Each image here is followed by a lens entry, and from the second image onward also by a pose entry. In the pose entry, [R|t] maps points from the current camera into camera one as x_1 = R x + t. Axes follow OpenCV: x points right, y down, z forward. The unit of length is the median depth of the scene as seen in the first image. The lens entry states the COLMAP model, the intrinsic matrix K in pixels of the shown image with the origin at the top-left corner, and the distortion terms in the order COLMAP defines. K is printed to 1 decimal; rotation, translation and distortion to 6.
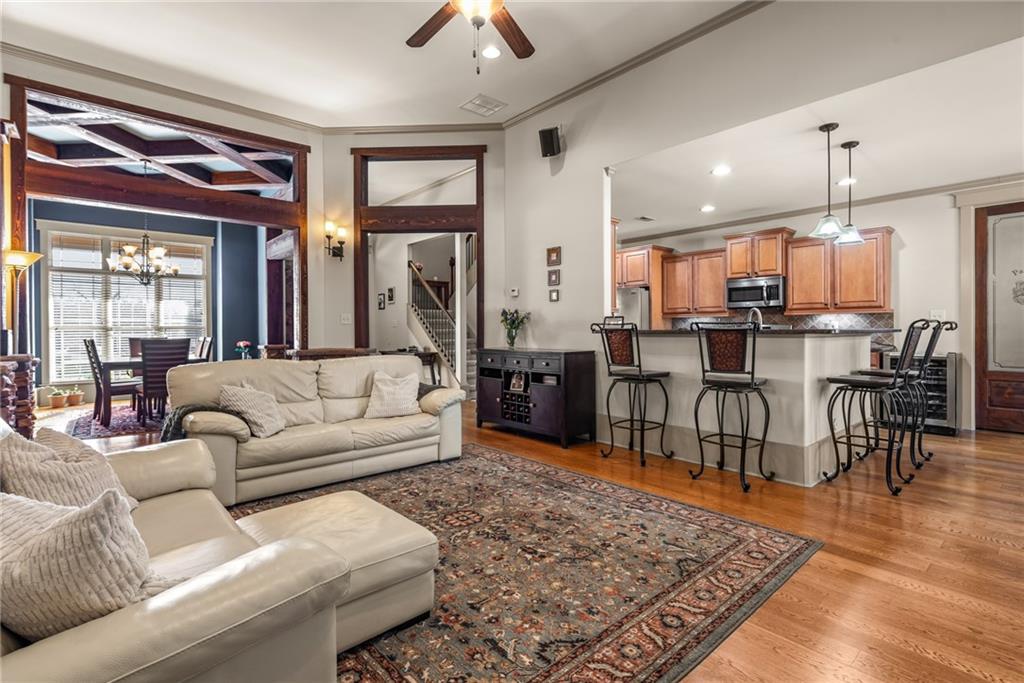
lens RADIAL K [[484.7, 0, 509.2], [0, 484.7, 332.3], [0, 0, 1]] dist [0.019471, -0.008959]
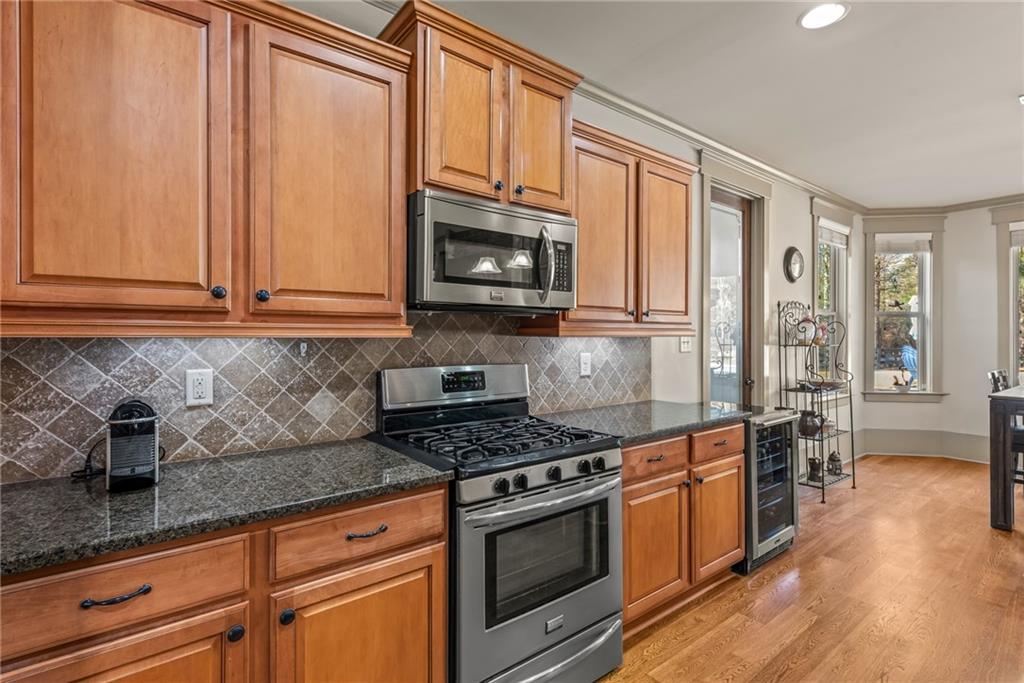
lens RADIAL K [[483.1, 0, 507.7], [0, 483.1, 335.8], [0, 0, 1]] dist [0.017707, -0.009136]
pose [[0.066500, 0.003383, 0.997781, 0.280151], [0.003970, 0.999985, -0.003655, -0.044002], [-0.997779, 0.004204, 0.066486, 1.252892]]
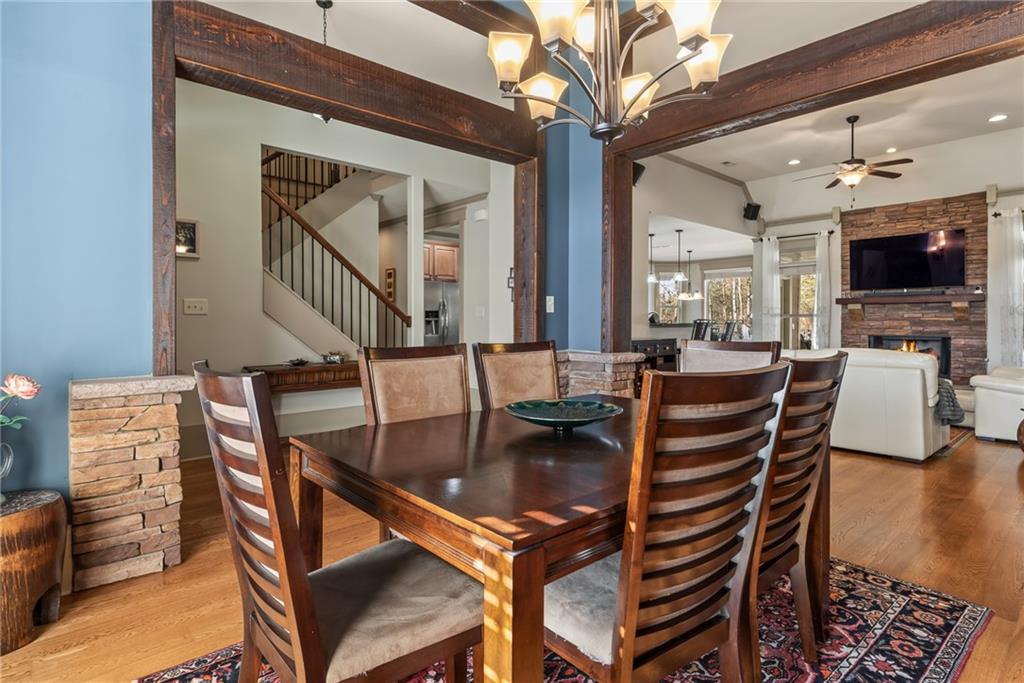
lens RADIAL K [[525.2, 0, 505.8], [0, 525.2, 325.3], [0, 0, 1]] dist [0.002414, 0.000498]
pose [[-0.000510, -0.001415, 0.999999, -1.253526], [0.003549, 0.999993, 0.001416, -0.002206], [-0.999994, 0.003550, -0.000505, 1.311107]]
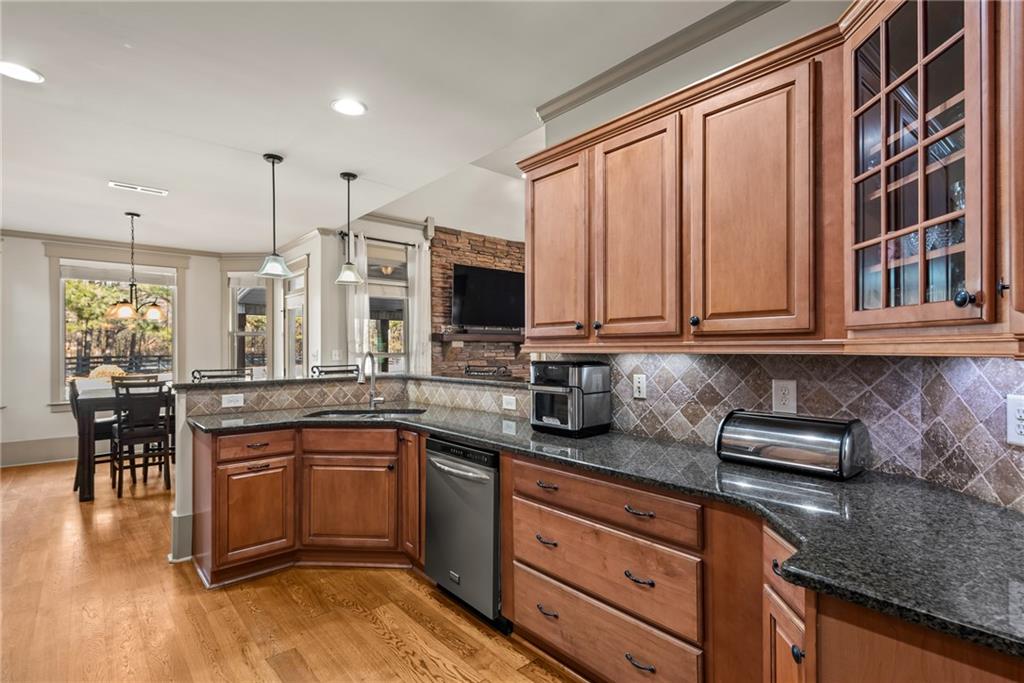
lens RADIAL K [[485.2, 0, 508.4], [0, 485.2, 349.6], [0, 0, 1]] dist [0.017107, -0.009880]
pose [[-0.999949, 0.007557, 0.006636, 0.233047], [0.007599, 0.999951, 0.006359, -0.047746], [-0.006587, 0.006409, -0.999958, 1.477809]]
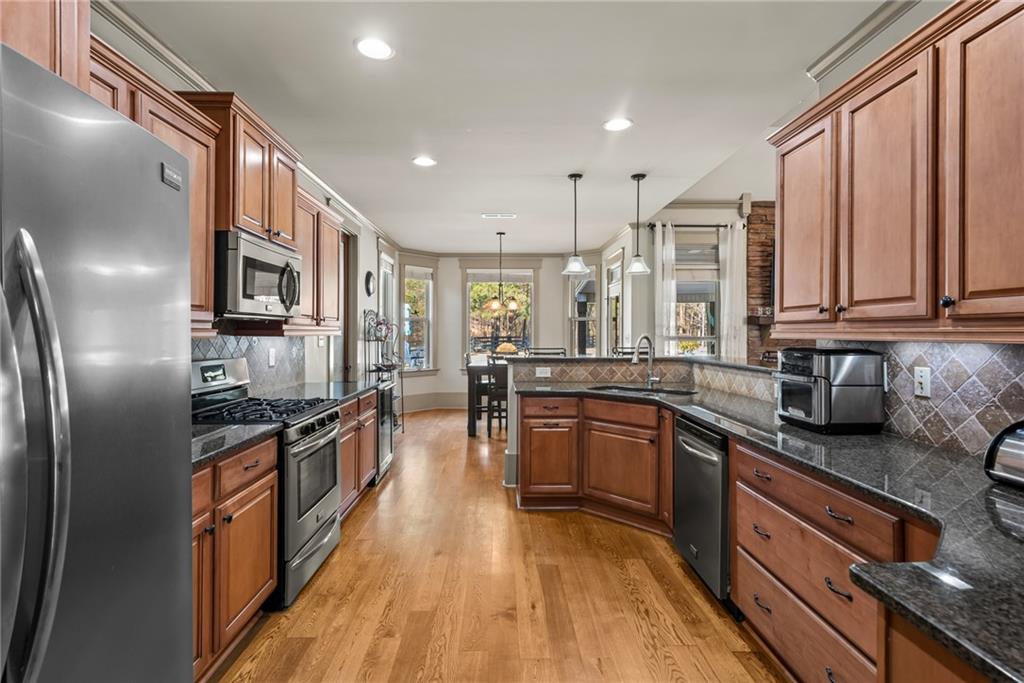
lens RADIAL K [[484.7, 0, 509.2], [0, 484.7, 332.3], [0, 0, 1]] dist [0.019471, -0.008959]
pose [[-0.764606, 0.002476, 0.644493, 0.119229], [0.004858, 0.999986, 0.001922, -0.049030], [-0.644479, 0.004601, -0.764608, 1.505566]]
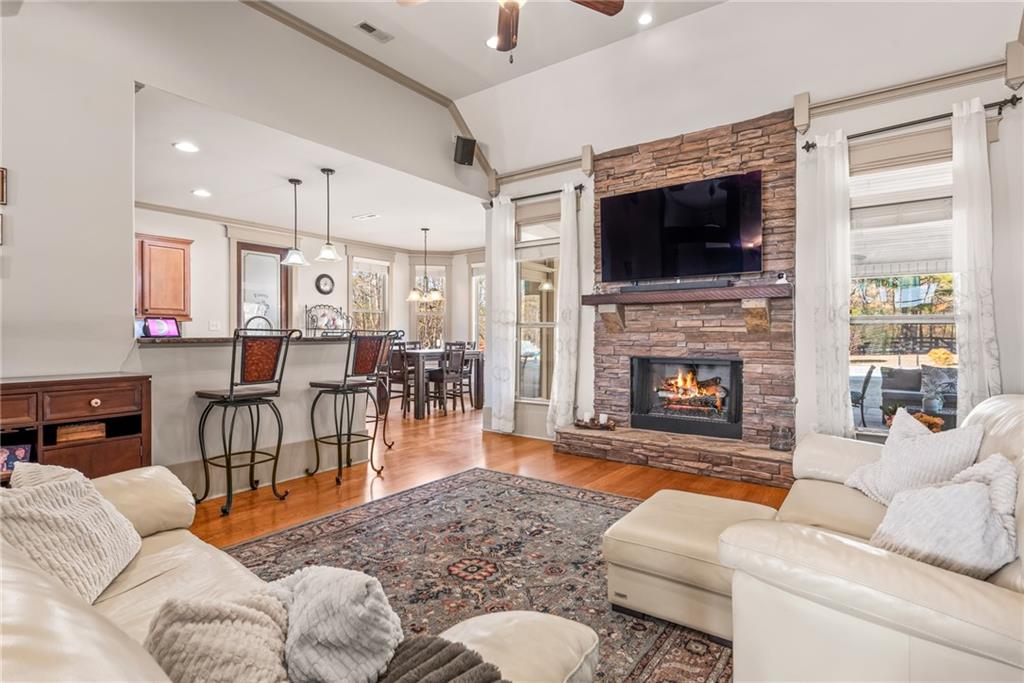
lens RADIAL K [[517.4, 0, 509.7], [0, 517.4, 336.7], [0, 0, 1]] dist [0.023486, -0.000085]
pose [[-0.214767, 0.001546, 0.976664, -0.524534], [0.005219, 0.999986, -0.000435, -0.003196], [-0.976651, 0.005004, -0.214772, 0.614267]]
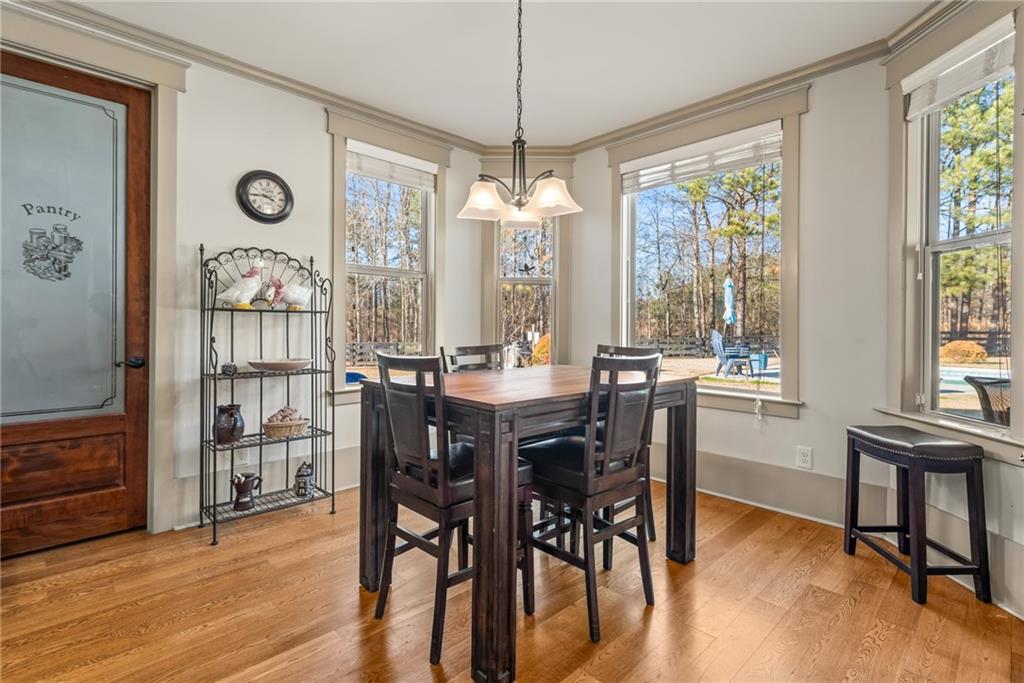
lens RADIAL K [[490.2, 0, 508.2], [0, 490.2, 323.1], [0, 0, 1]] dist [0.009084, -0.000647]
pose [[-0.048159, 0.008422, 0.998804, 0.536820], [-0.000930, 0.999964, -0.008477, -0.010399], [-0.998839, -0.001337, -0.048149, 0.561089]]
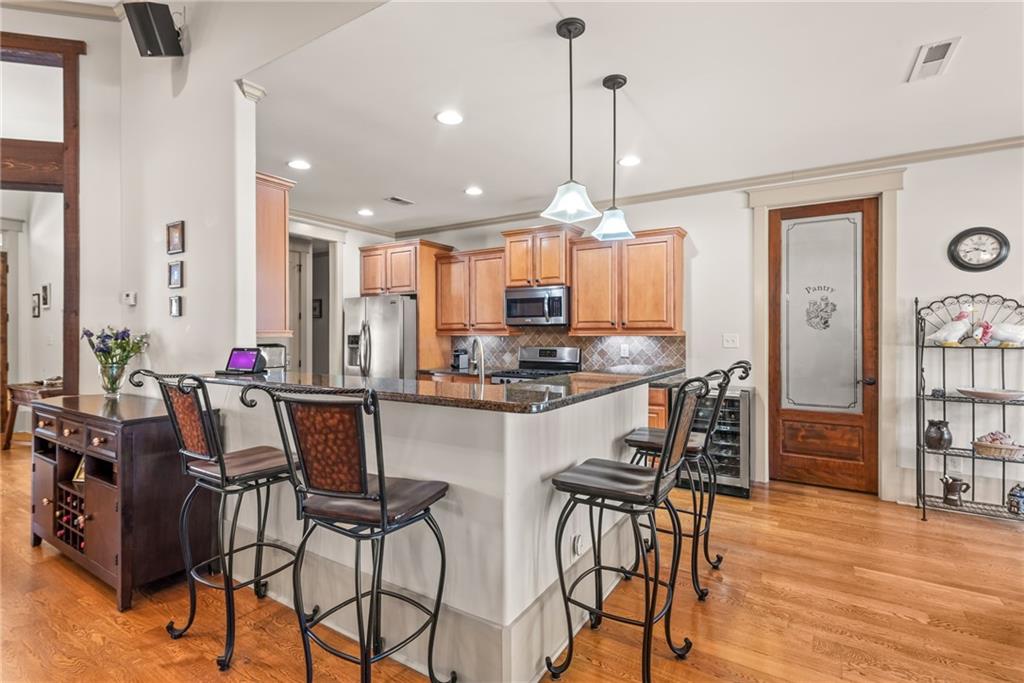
lens RADIAL K [[483.1, 0, 507.7], [0, 483.1, 335.8], [0, 0, 1]] dist [0.017707, -0.009136]
pose [[0.960645, 0.002558, 0.277766, 0.316303], [-0.001971, 0.999995, -0.002394, -0.041742], [-0.277771, 0.001752, 0.960646, 0.351689]]
